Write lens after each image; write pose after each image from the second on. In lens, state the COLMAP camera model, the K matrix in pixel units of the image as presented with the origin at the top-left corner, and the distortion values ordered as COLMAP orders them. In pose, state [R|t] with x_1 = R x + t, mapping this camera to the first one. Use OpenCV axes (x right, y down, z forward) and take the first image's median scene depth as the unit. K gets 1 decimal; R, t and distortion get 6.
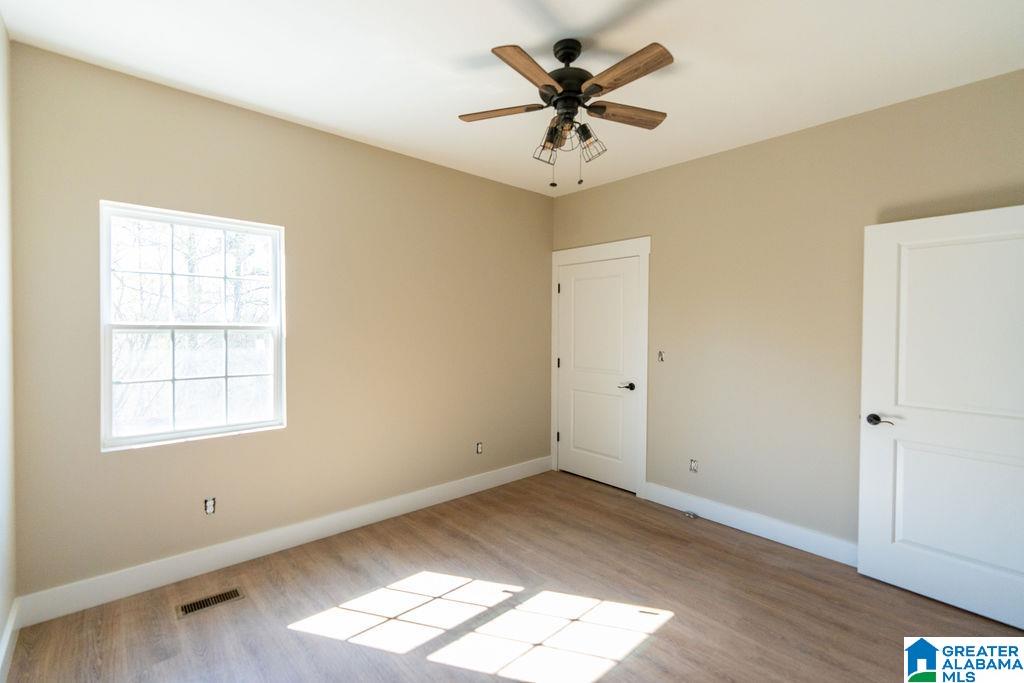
lens RADIAL K [[478.2, 0, 506.6], [0, 478.2, 338.8], [0, 0, 1]] dist [-0.002420, 0.000031]
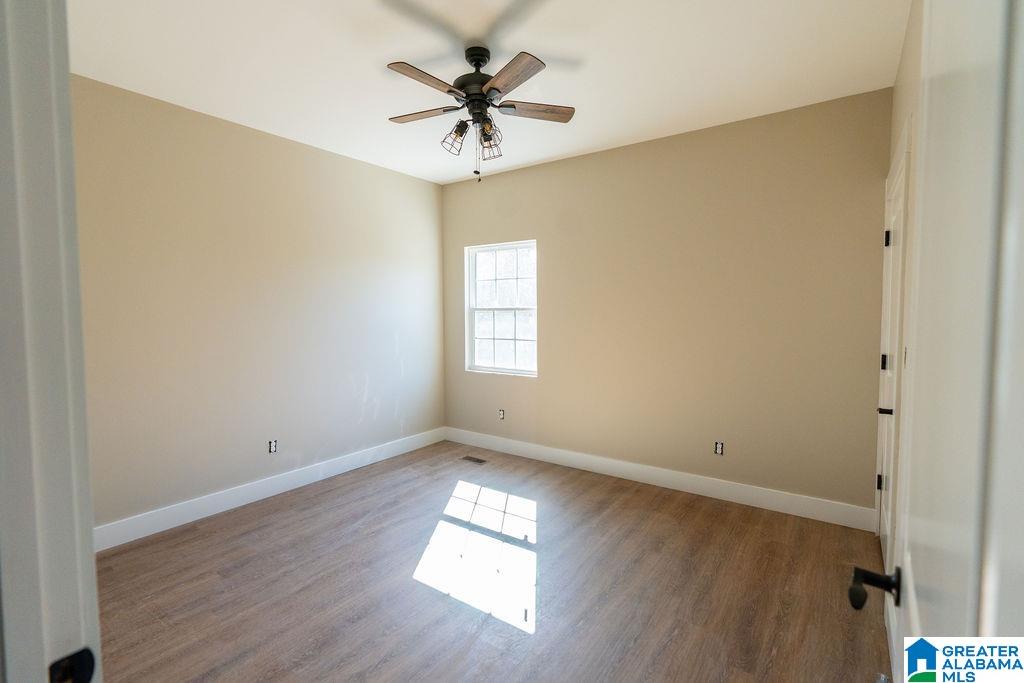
lens RADIAL K [[478.2, 0, 506.6], [0, 478.2, 338.8], [0, 0, 1]] dist [-0.002420, 0.000031]
pose [[0.173214, 0.050985, -0.983564, 0.992653], [-0.015990, 0.998673, 0.048952, -0.001747], [0.984754, 0.007248, 0.173800, 0.678228]]
